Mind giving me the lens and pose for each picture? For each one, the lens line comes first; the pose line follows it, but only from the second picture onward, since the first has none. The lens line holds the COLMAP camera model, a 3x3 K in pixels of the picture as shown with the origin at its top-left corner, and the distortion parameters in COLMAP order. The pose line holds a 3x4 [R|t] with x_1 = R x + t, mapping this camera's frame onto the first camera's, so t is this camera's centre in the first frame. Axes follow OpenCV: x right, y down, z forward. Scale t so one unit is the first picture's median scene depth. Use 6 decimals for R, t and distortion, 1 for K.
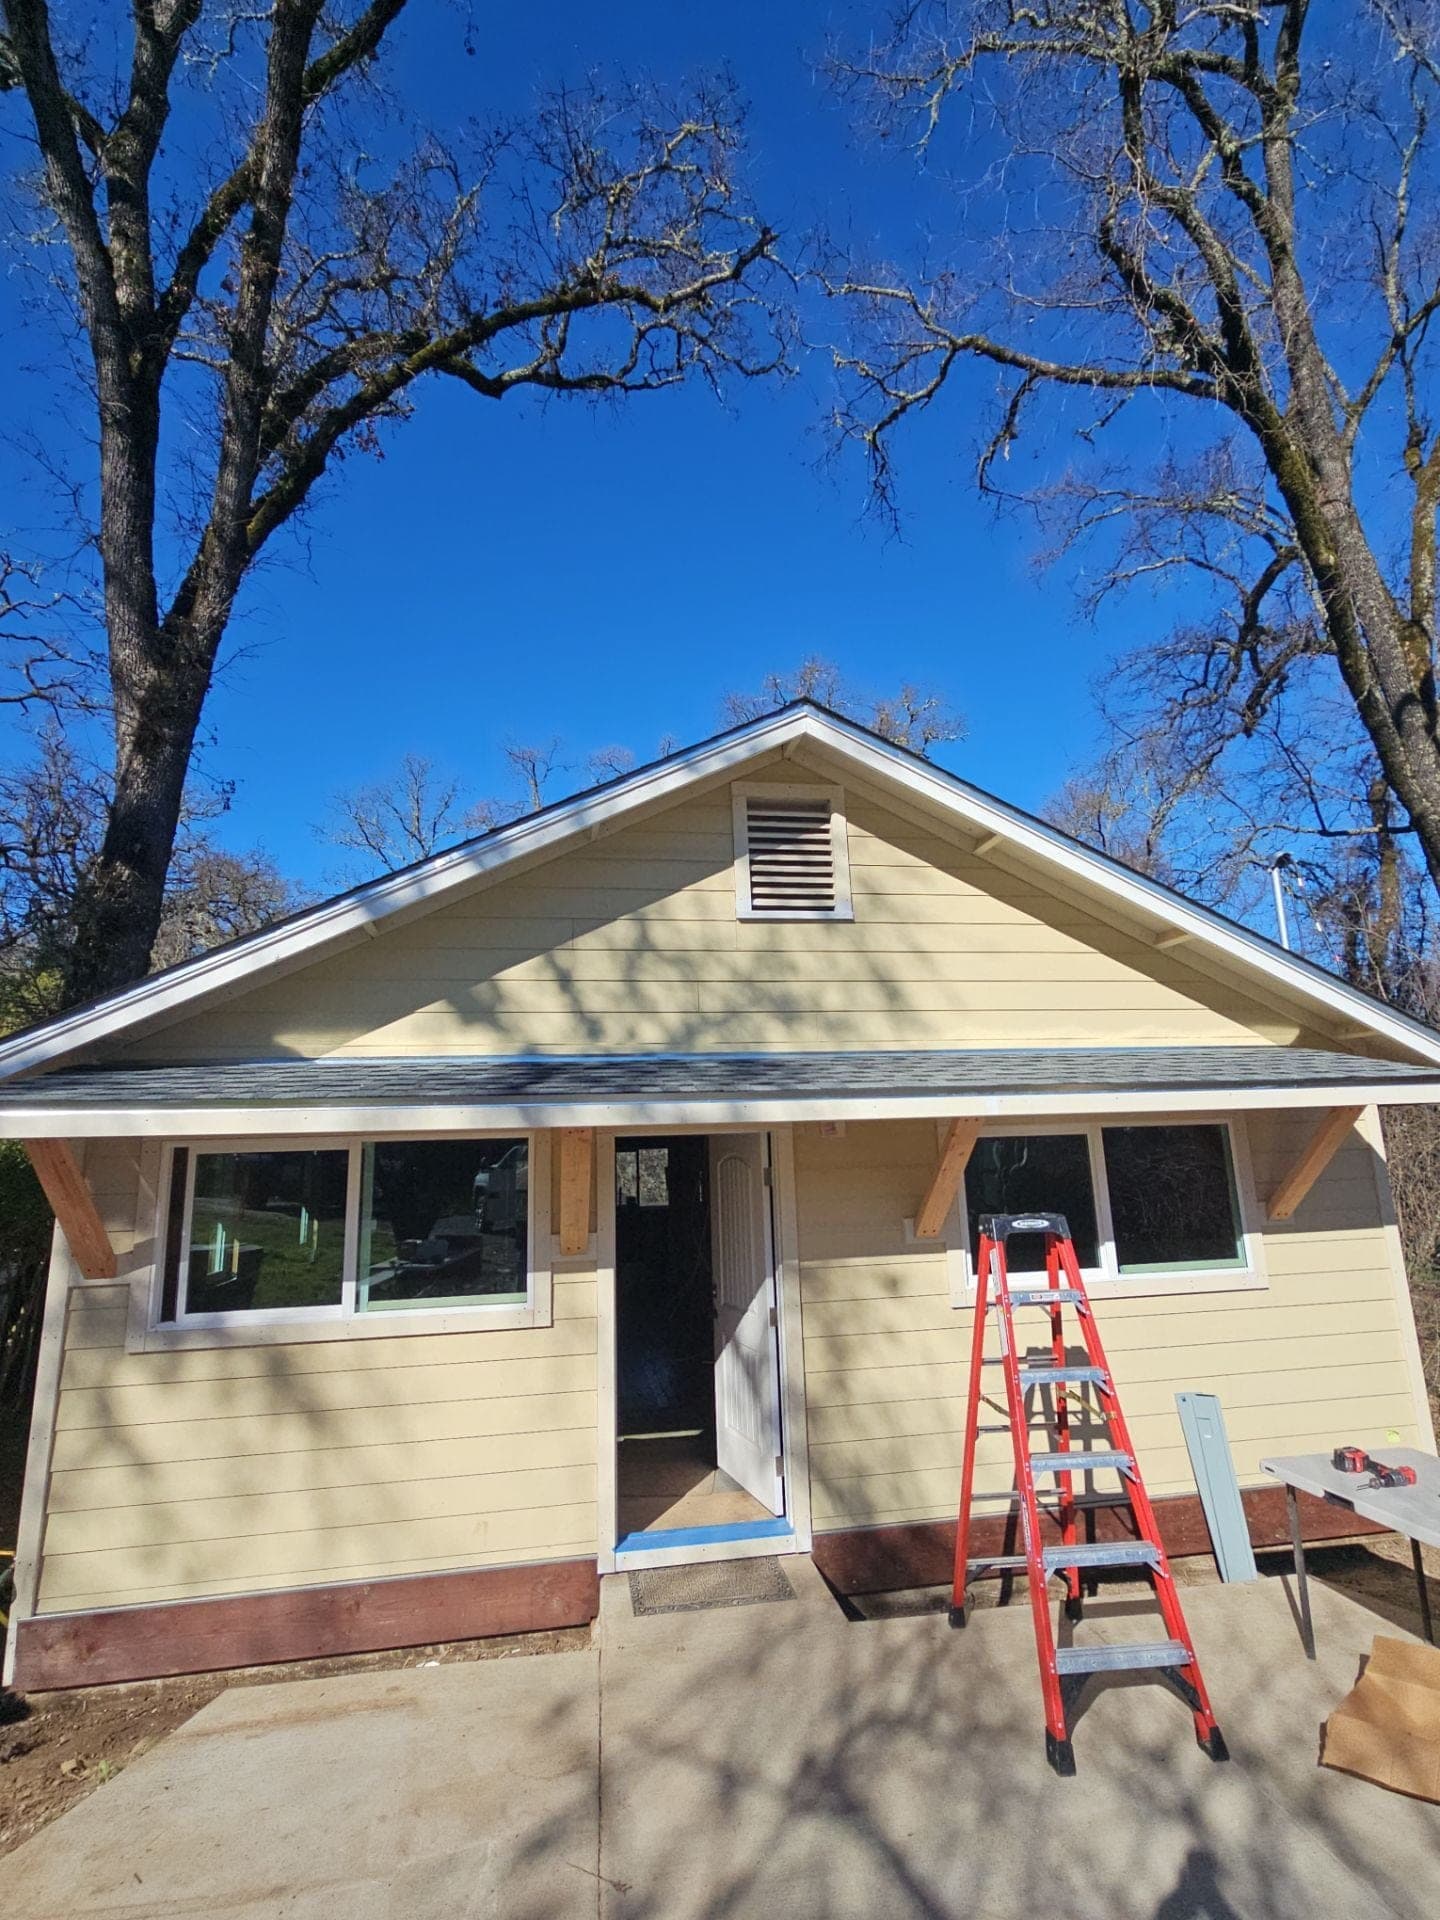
lens RADIAL K [[924.9, 0, 720.4], [0, 924.9, 958.7], [0, 0, 1]] dist [0.001849, 0.000547]
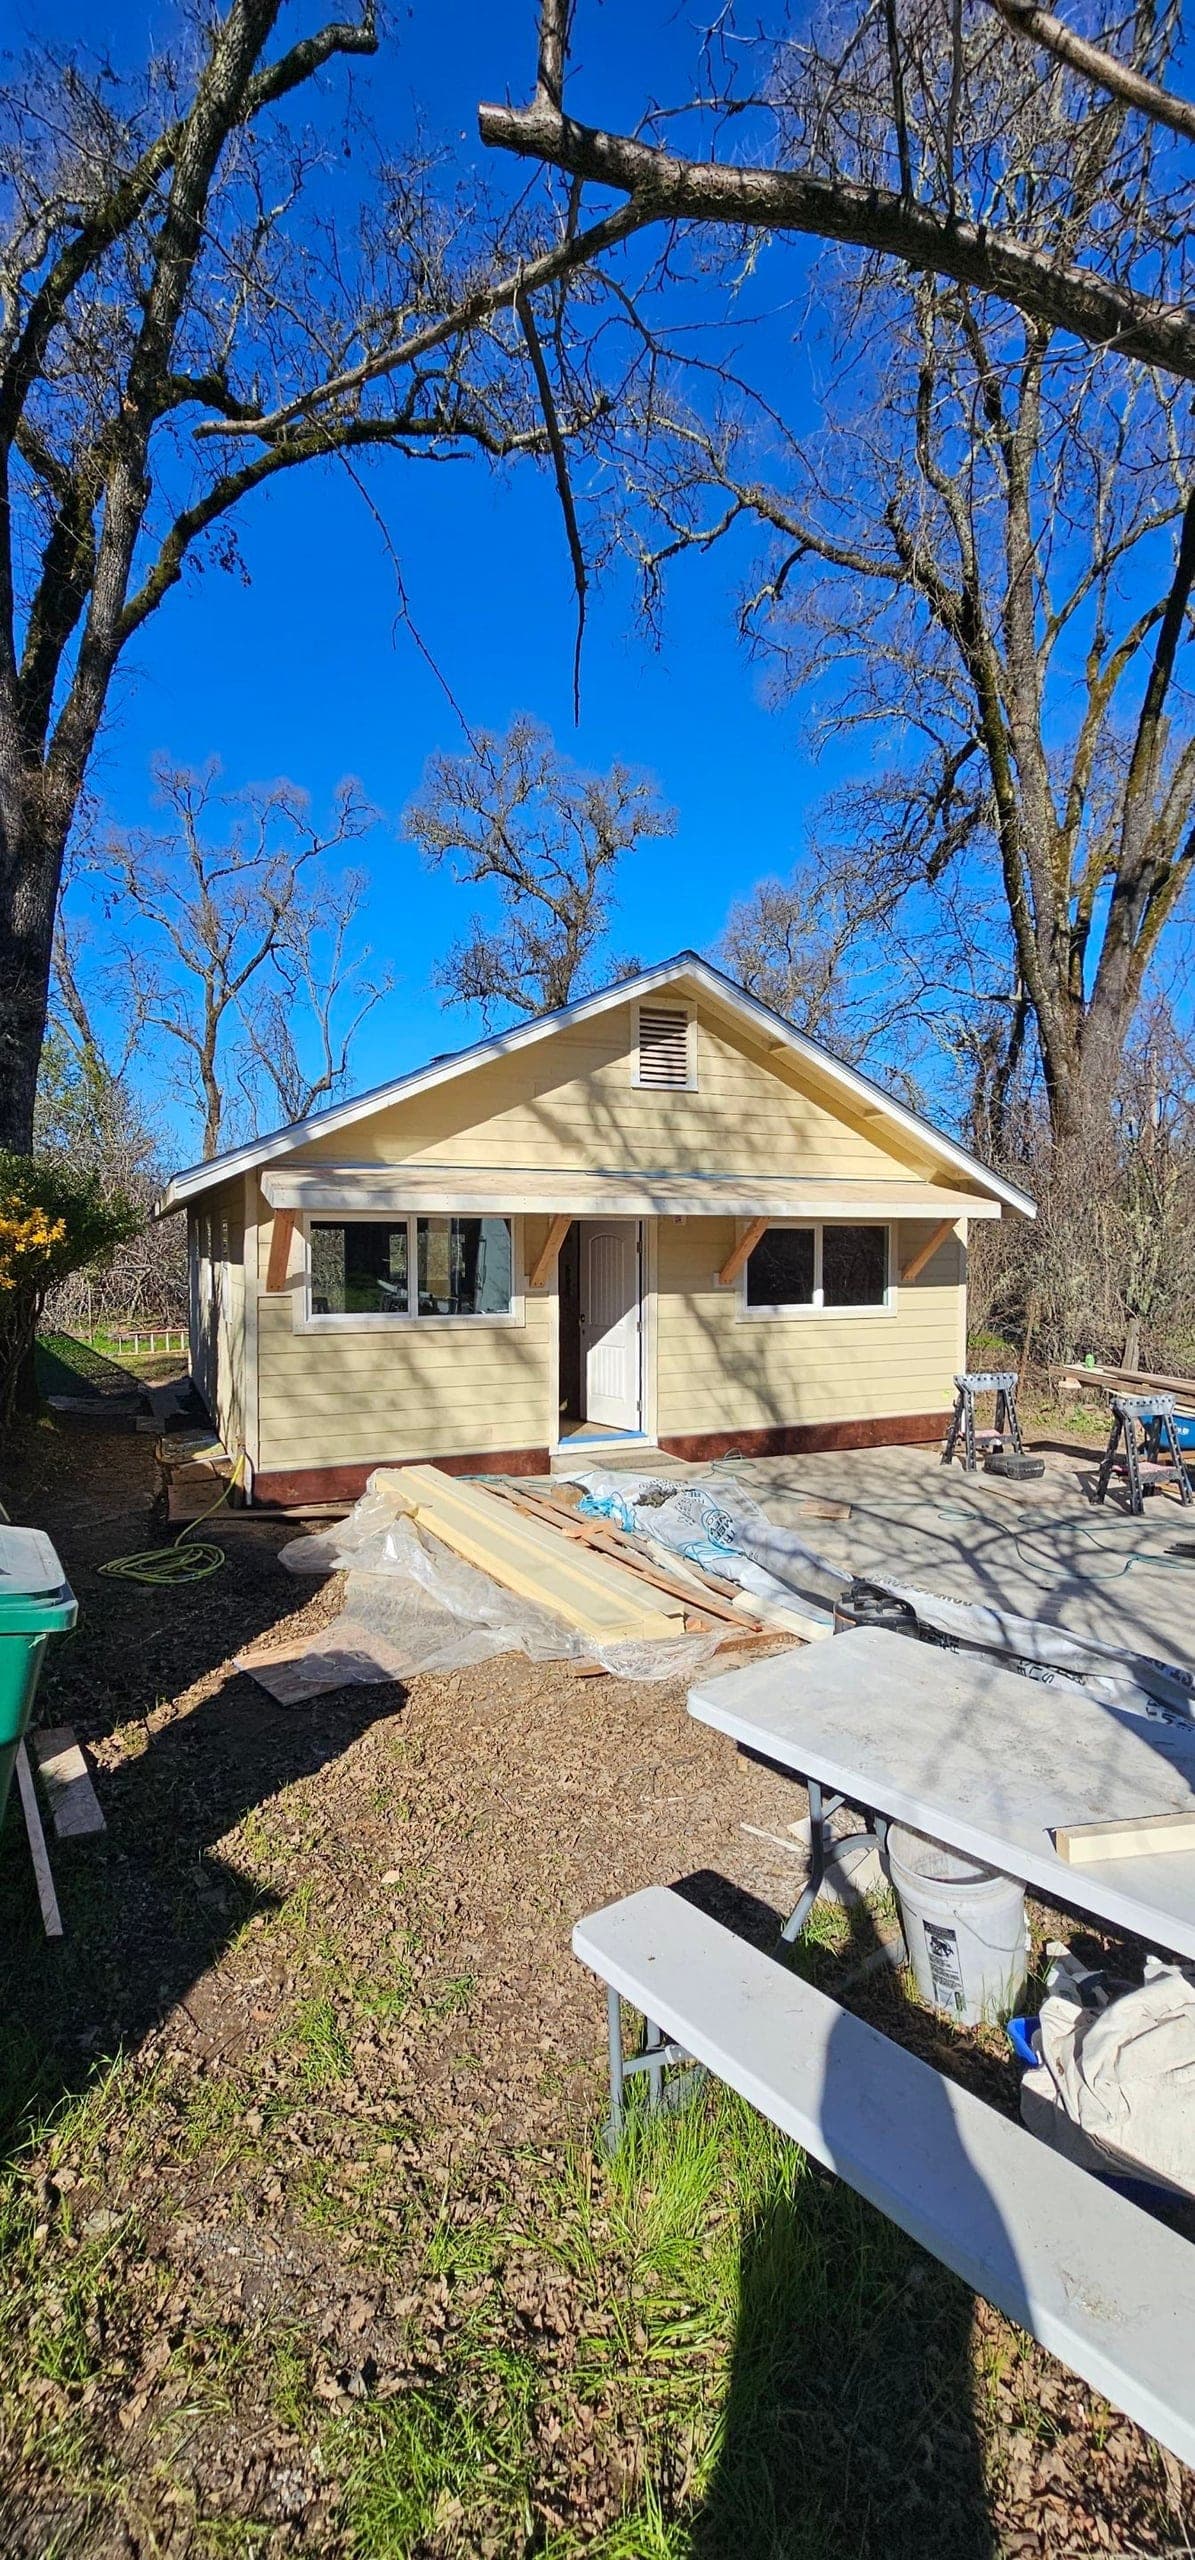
lens RADIAL K [[1035.3, 0, 596.0], [0, 1035.3, 1277.0], [0, 0, 1]] dist [-0.000863, -0.000041]
pose [[0.967459, 0.021985, 0.252073, -0.447276], [-0.079371, 0.972306, 0.219823, -0.104646], [-0.240259, -0.232677, 0.942410, -0.681582]]
